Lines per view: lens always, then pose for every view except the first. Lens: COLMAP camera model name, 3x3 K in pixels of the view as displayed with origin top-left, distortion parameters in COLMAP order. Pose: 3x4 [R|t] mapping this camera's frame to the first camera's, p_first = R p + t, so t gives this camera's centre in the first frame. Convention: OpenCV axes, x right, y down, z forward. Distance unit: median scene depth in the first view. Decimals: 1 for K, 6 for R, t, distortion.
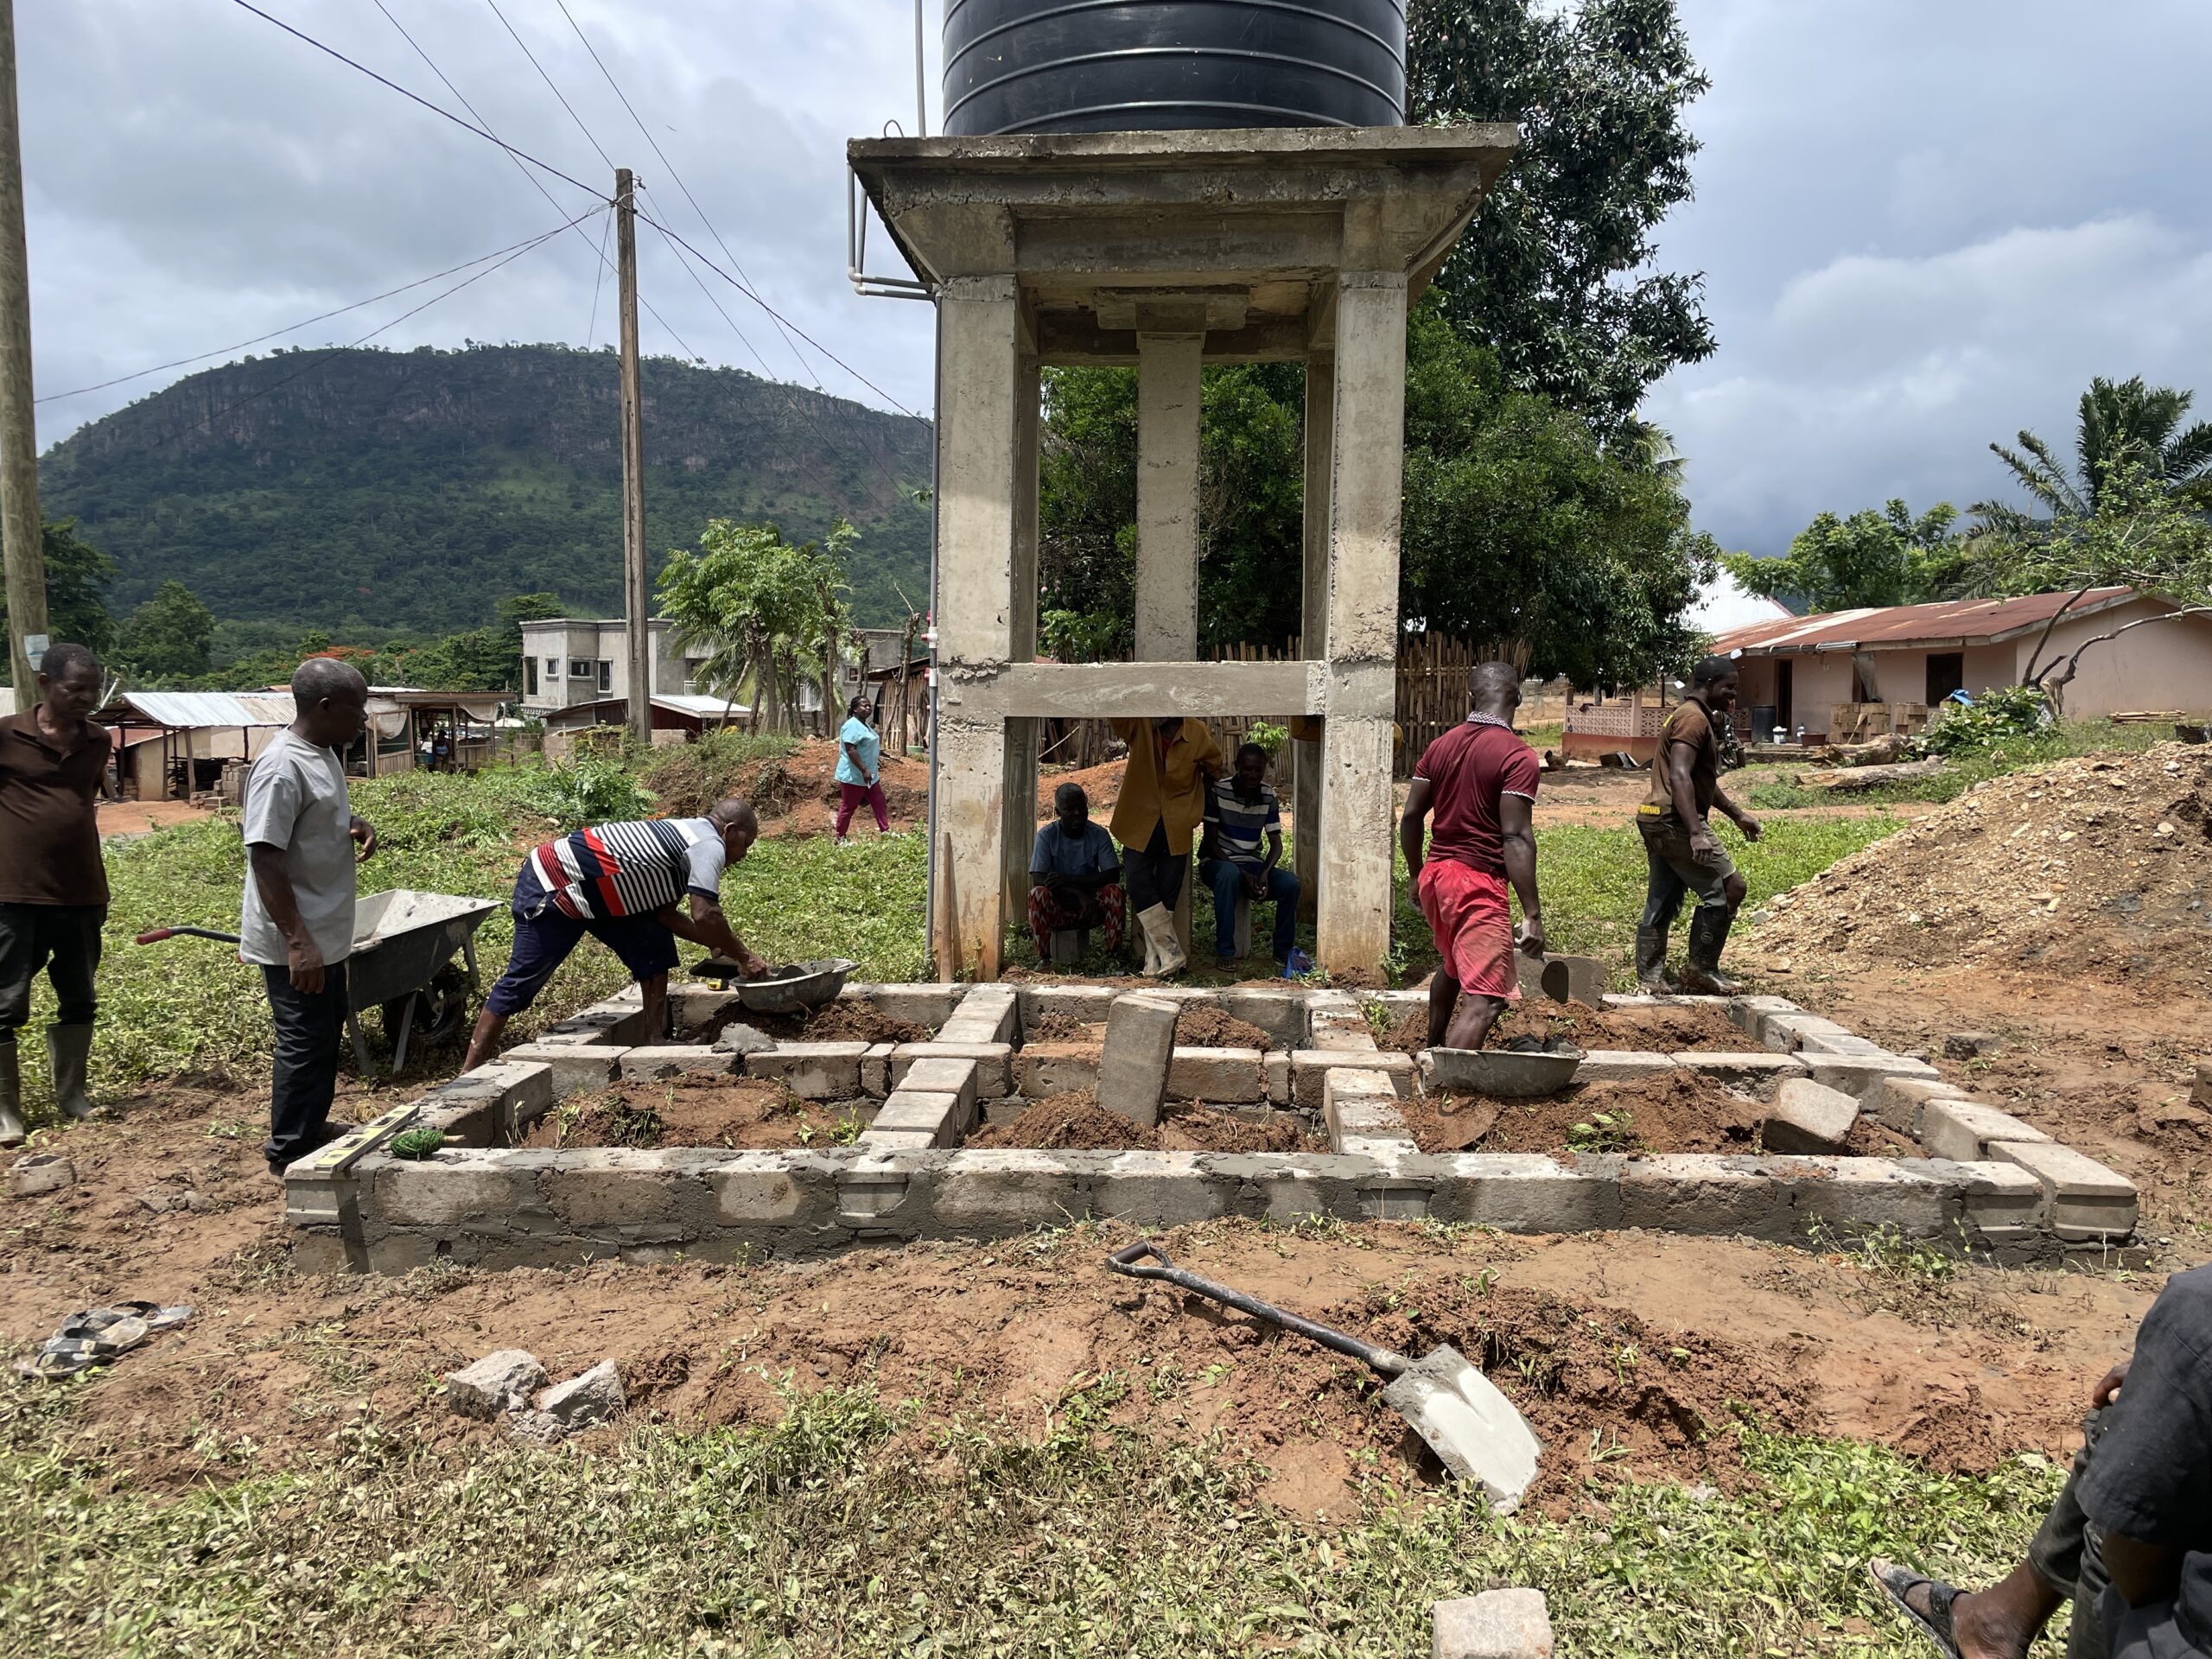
lens RADIAL K [[1681.2, 0, 1100.2], [0, 1681.2, 818.6], [0, 0, 1]] dist [0.086814, -0.114936]
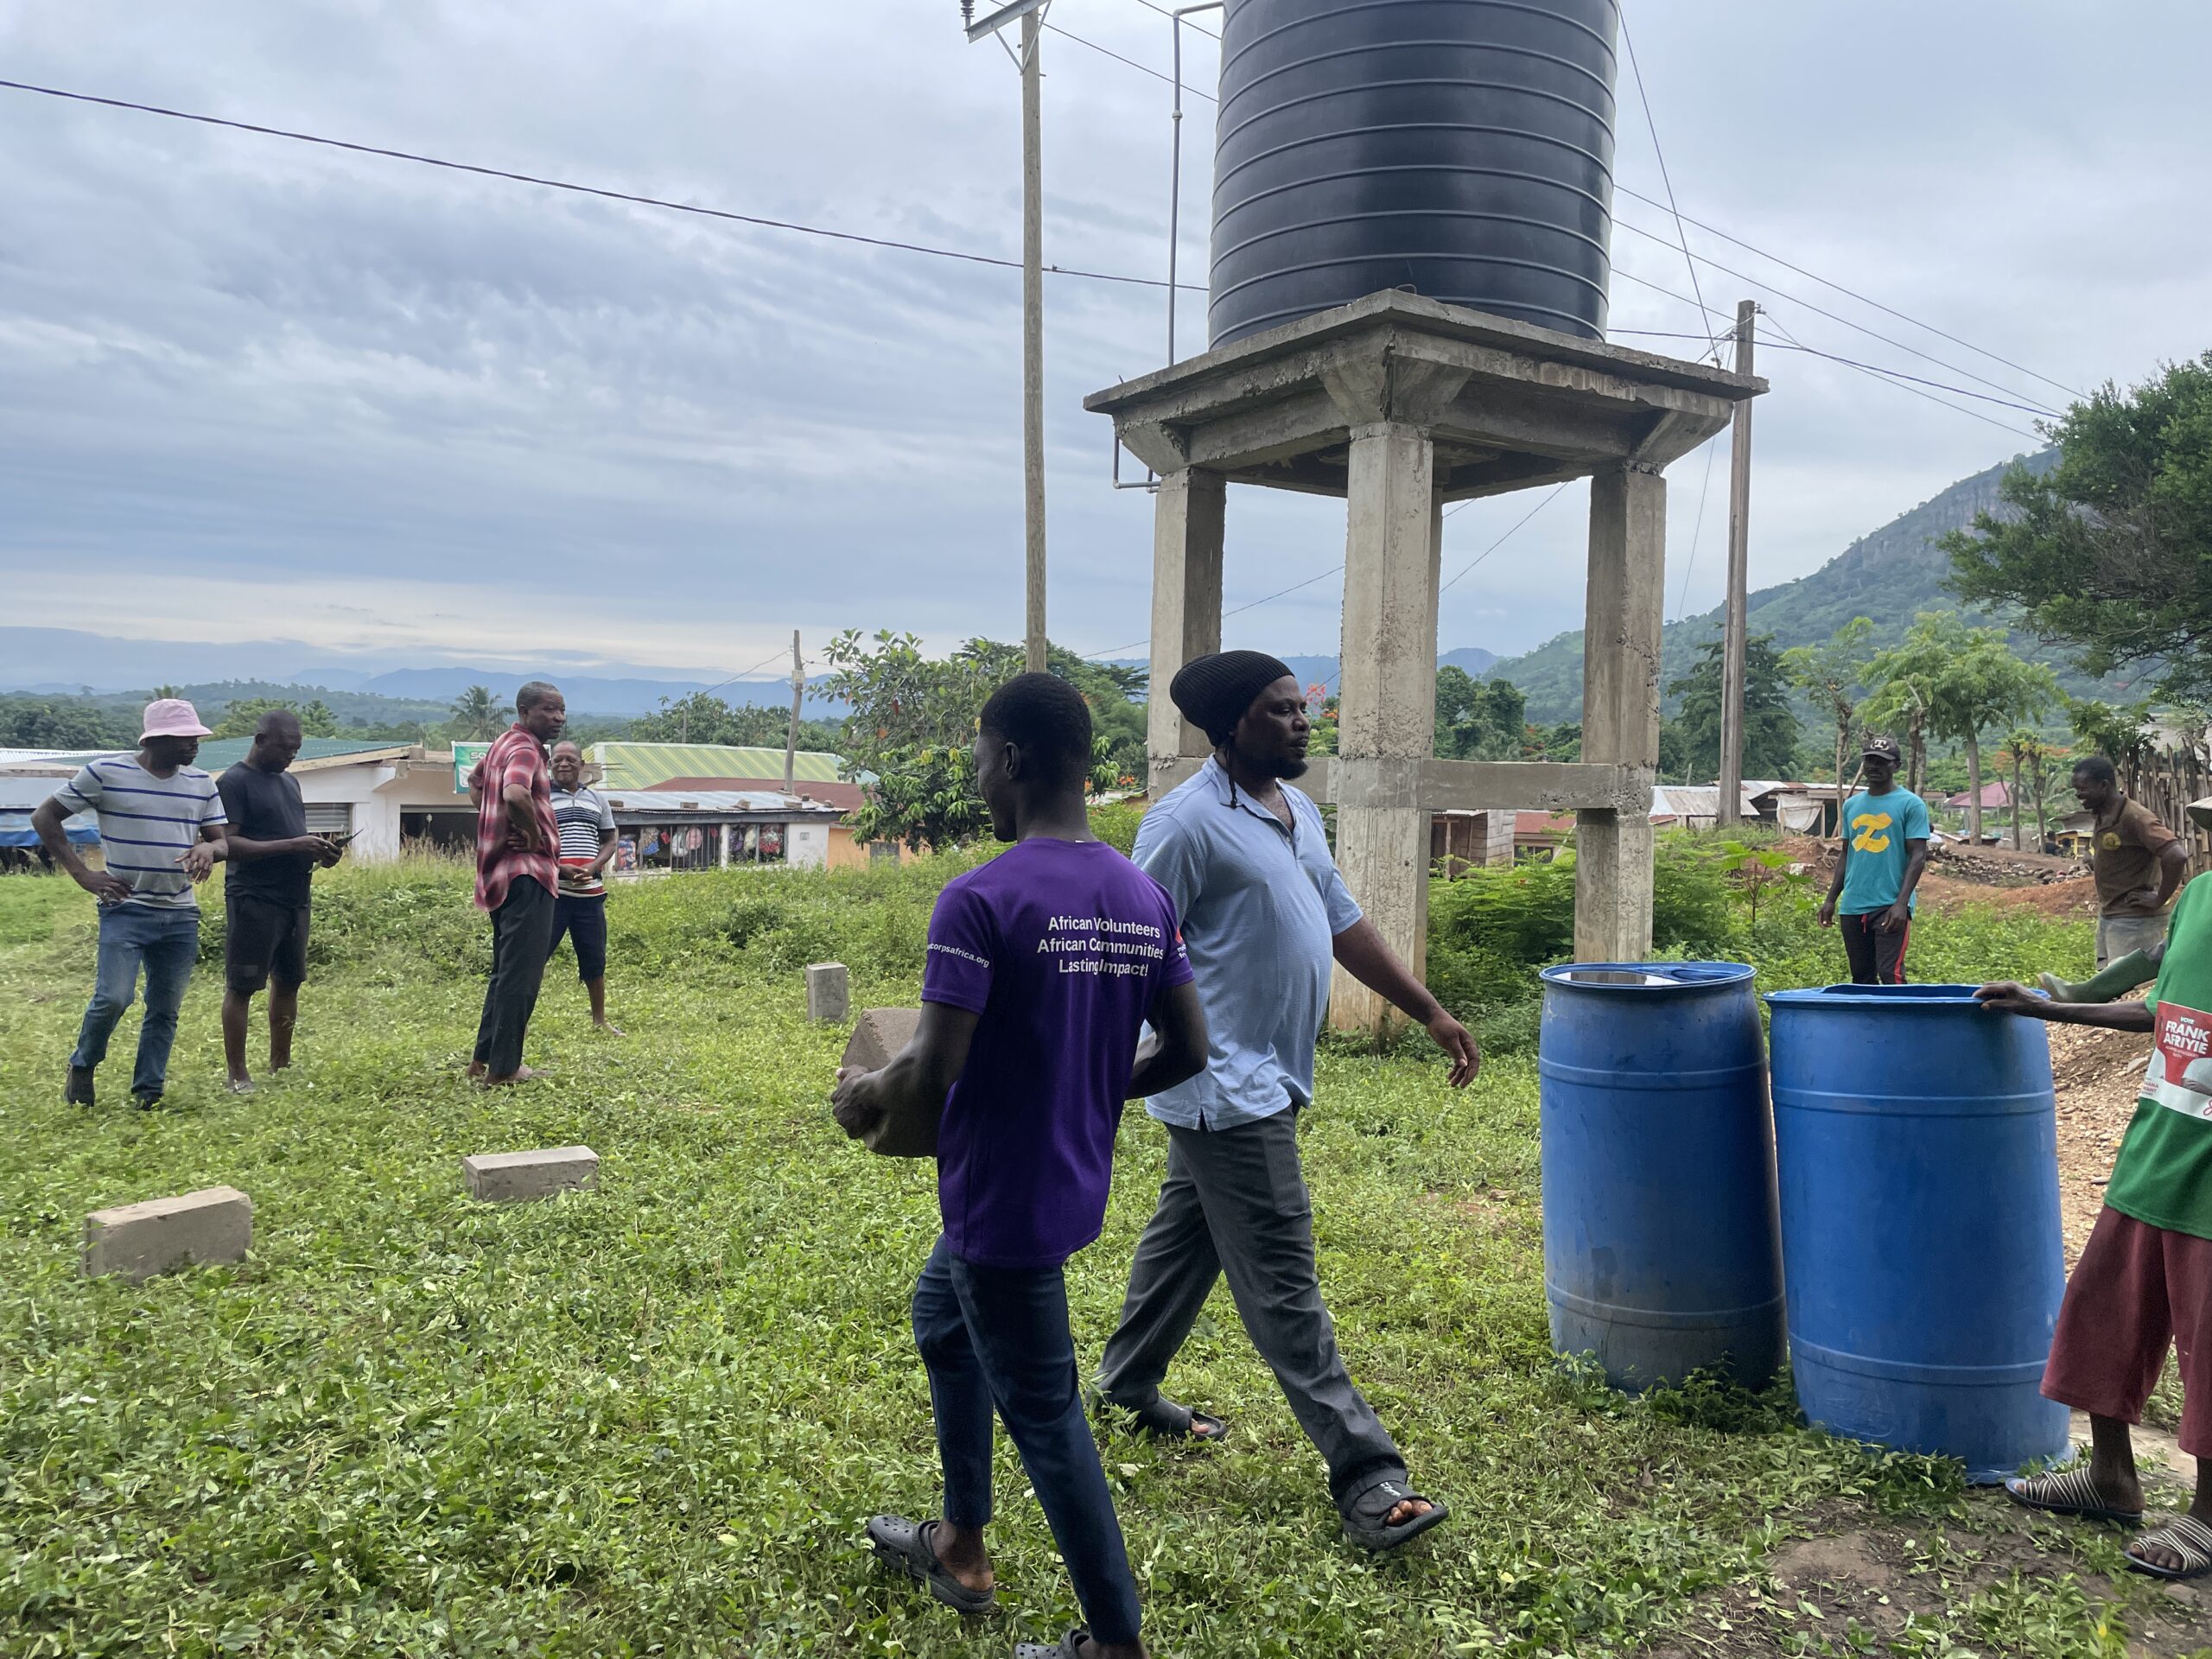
lens RADIAL K [[1681.2, 0, 1073.1], [0, 1681.2, 810.7], [0, 0, 1]] dist [0.086814, -0.114936]
pose [[0.562925, 0.032466, -0.825870, 0.985172], [-0.083845, 0.996317, -0.017983, -0.020839], [0.822244, 0.079368, 0.563573, 0.198154]]
